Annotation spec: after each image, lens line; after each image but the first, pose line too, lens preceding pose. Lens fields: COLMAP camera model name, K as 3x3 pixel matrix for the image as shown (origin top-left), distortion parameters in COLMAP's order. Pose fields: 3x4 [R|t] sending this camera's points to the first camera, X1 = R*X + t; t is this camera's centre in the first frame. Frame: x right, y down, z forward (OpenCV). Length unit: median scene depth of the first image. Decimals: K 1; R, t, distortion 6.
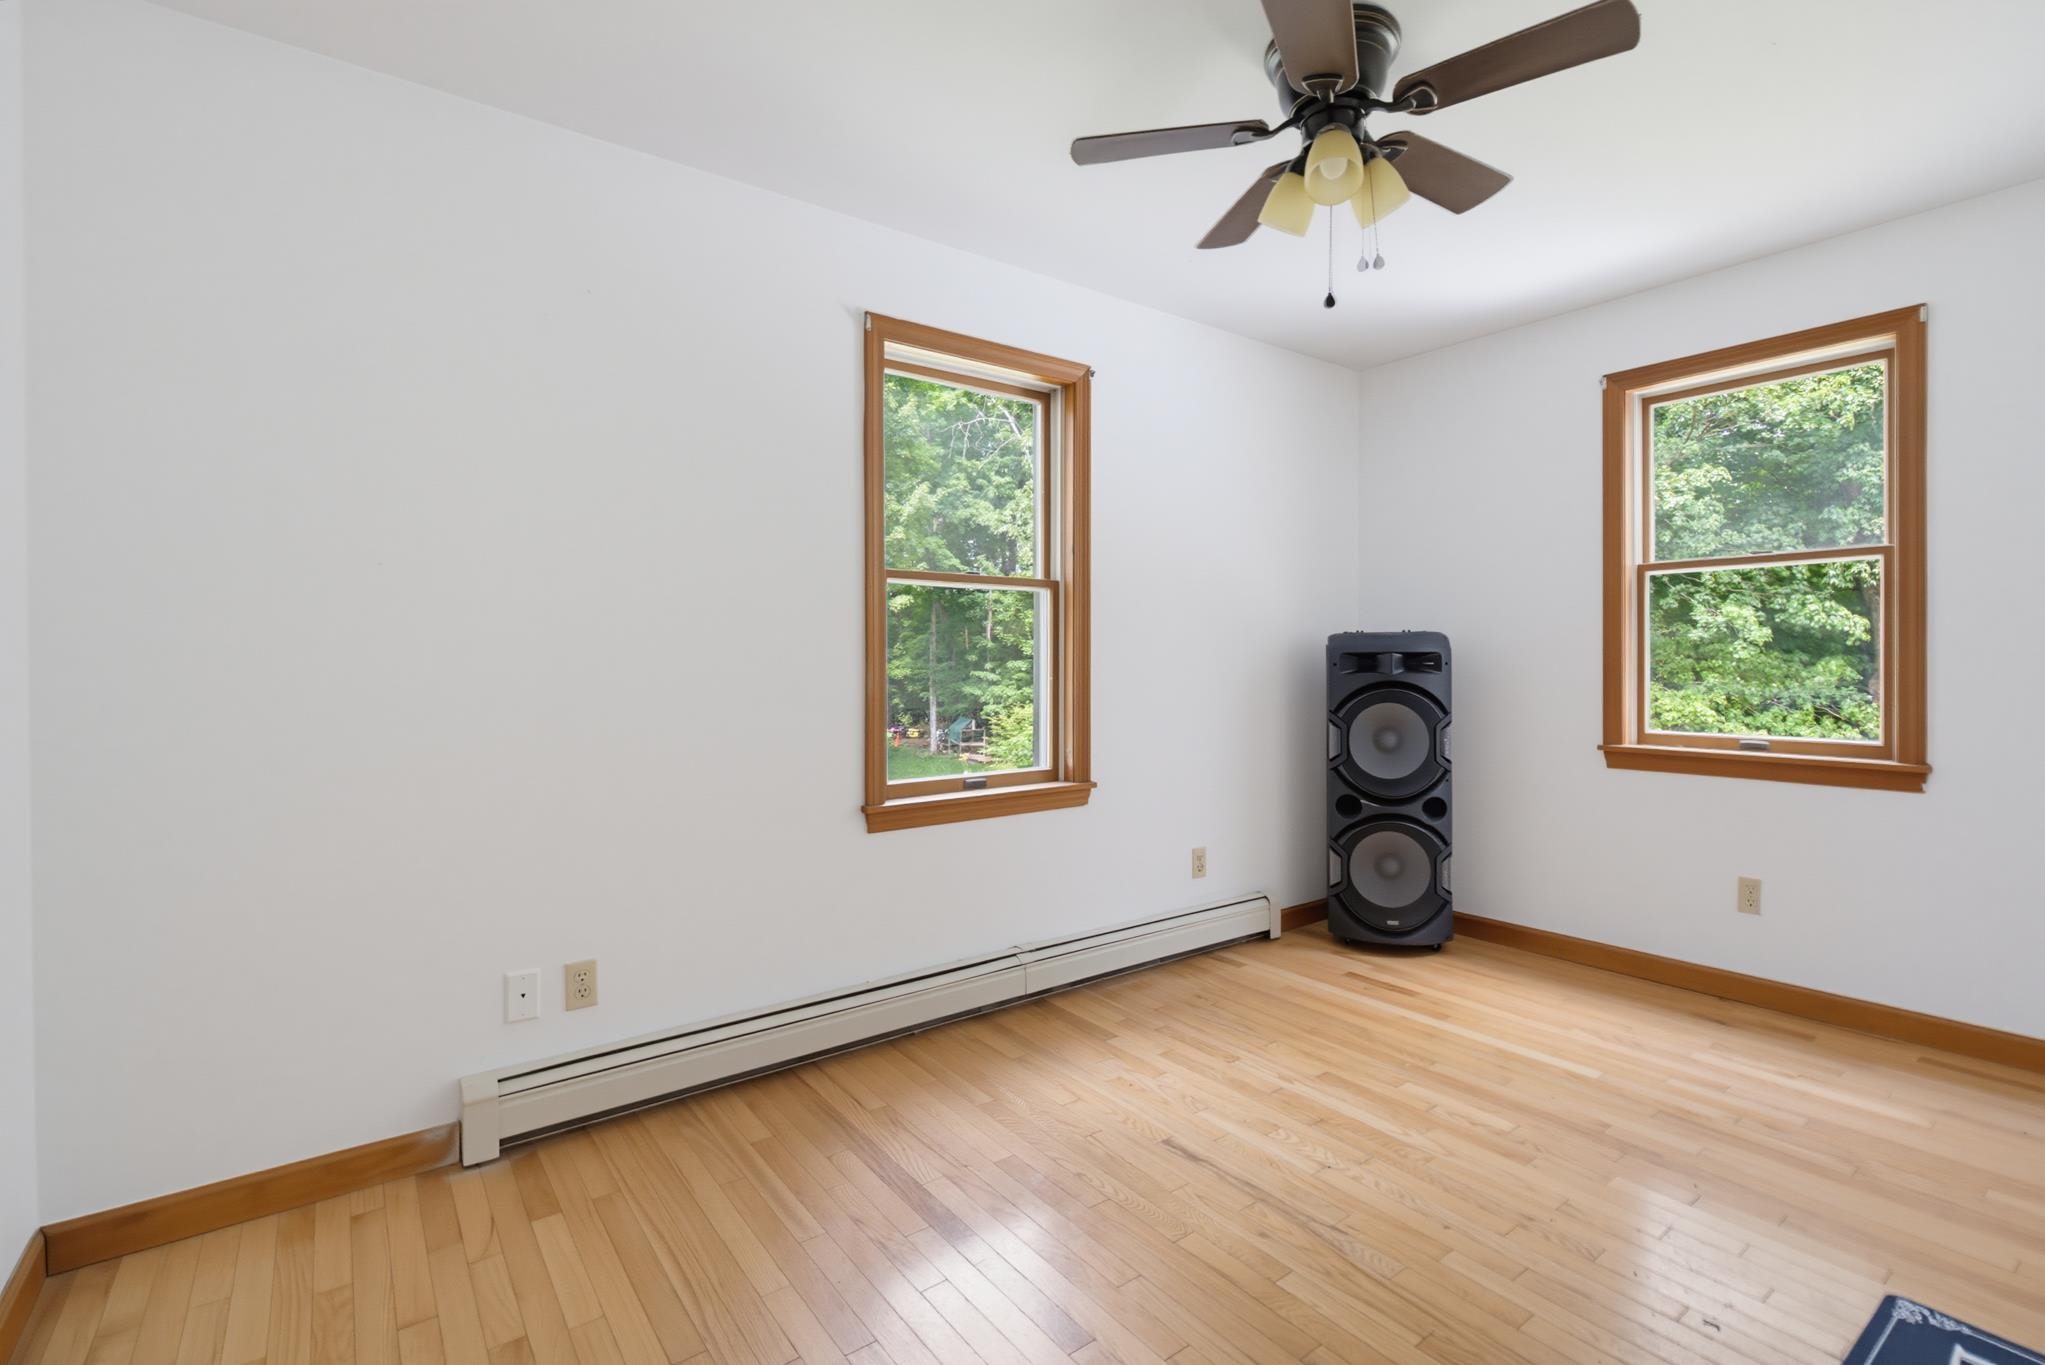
lens RADIAL K [[926.0, 0, 1023.9], [0, 926.0, 665.2], [0, 0, 1]] dist [0.003127, 0.000251]
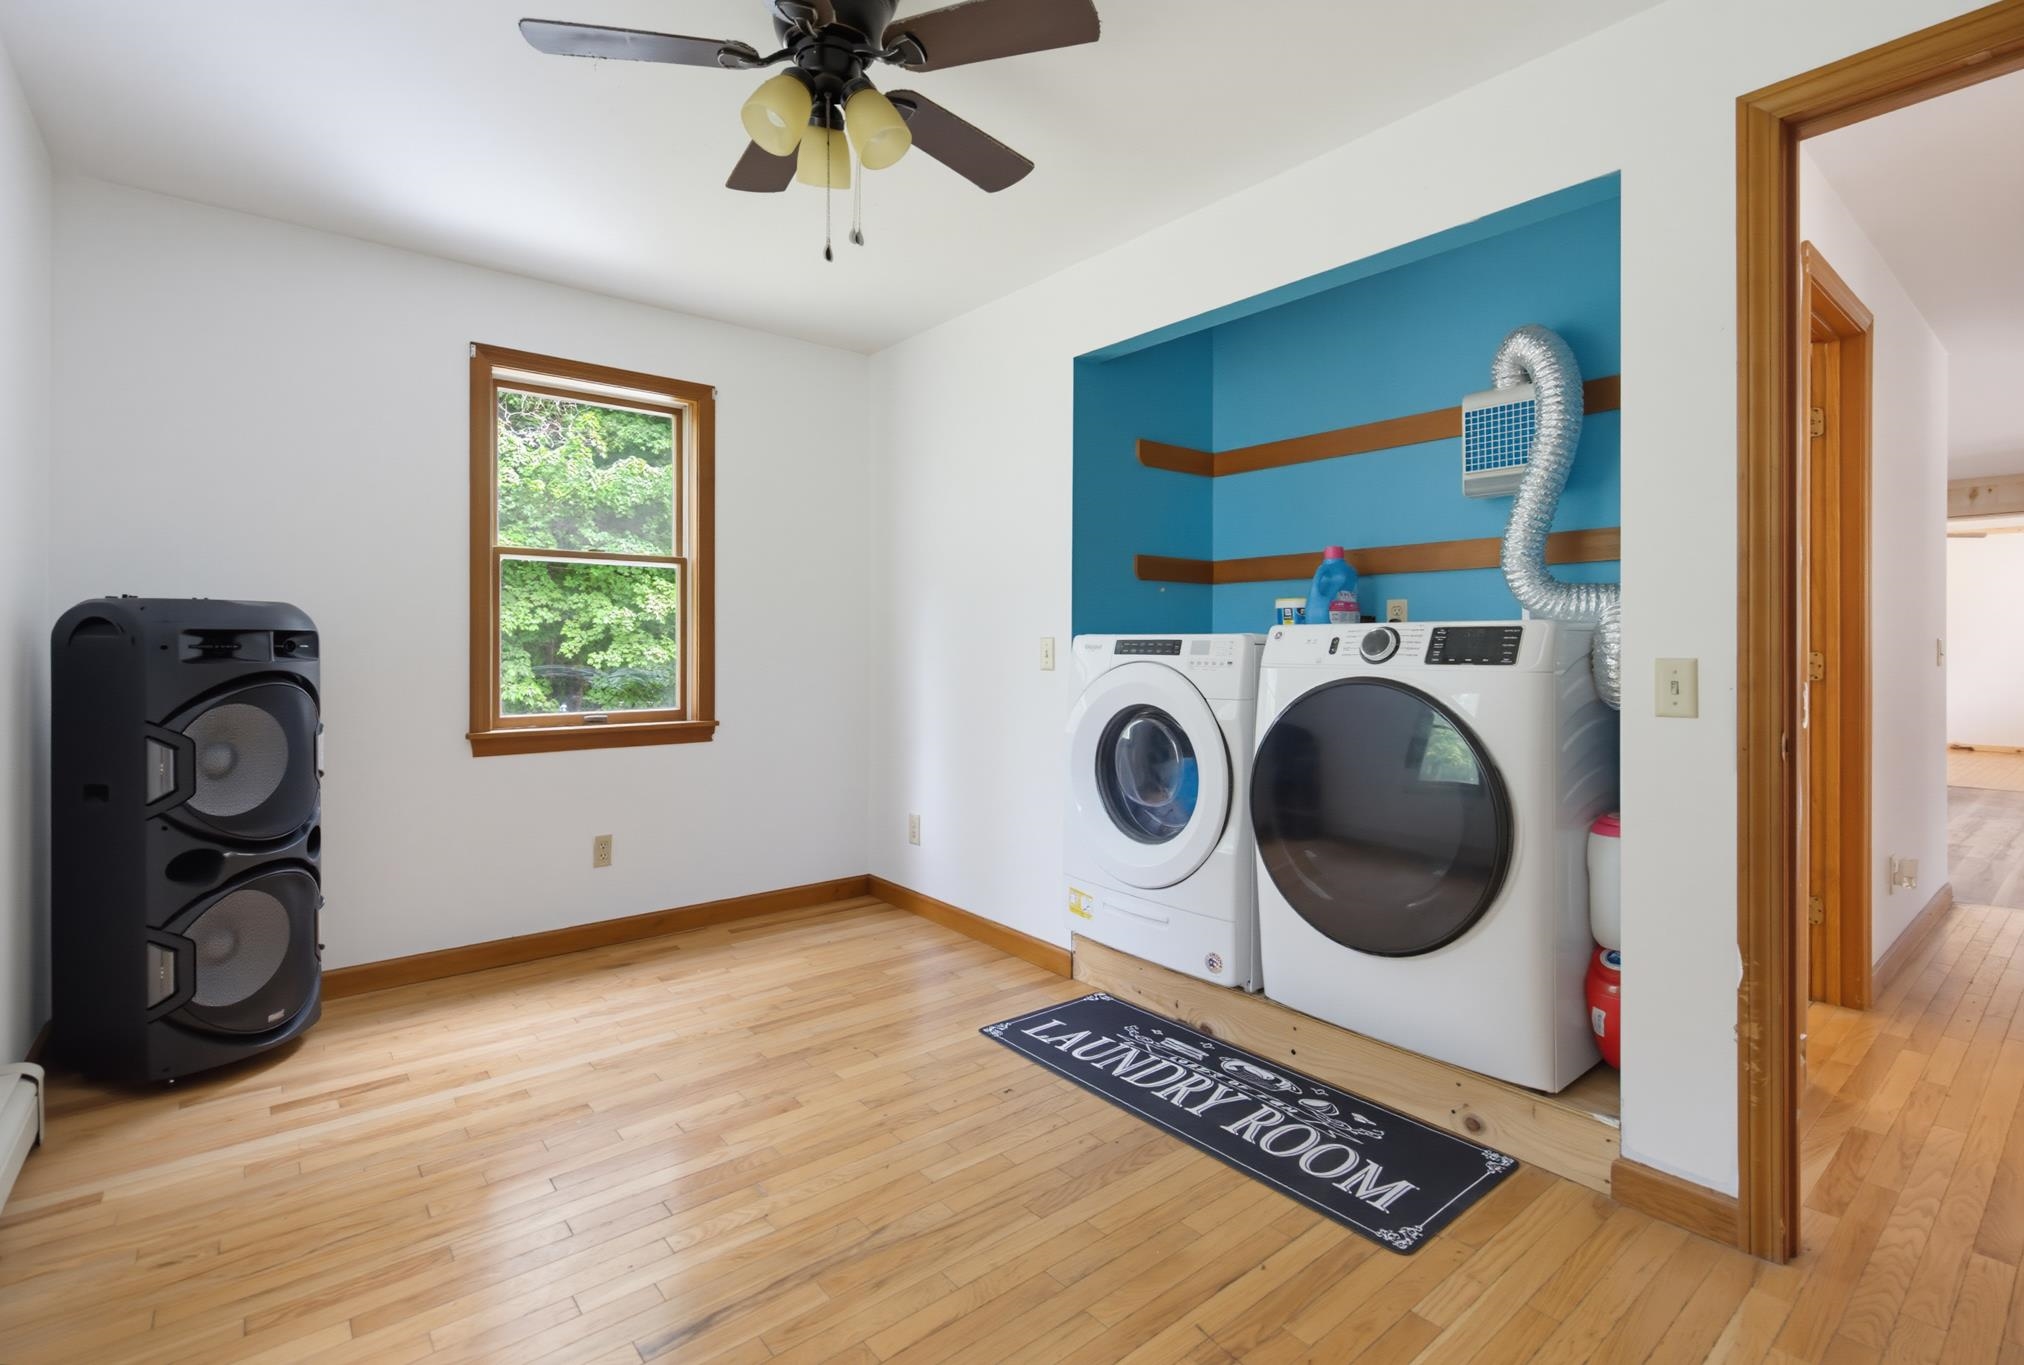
lens RADIAL K [[940.5, 0, 1013.2], [0, 940.5, 643.1], [0, 0, 1]] dist [-0.000311, 0.000003]
pose [[-0.051702, 0.007163, 0.998637, -0.388816], [0.002840, 0.999971, -0.007025, 0.002781], [-0.998659, 0.002473, -0.051721, 0.544544]]
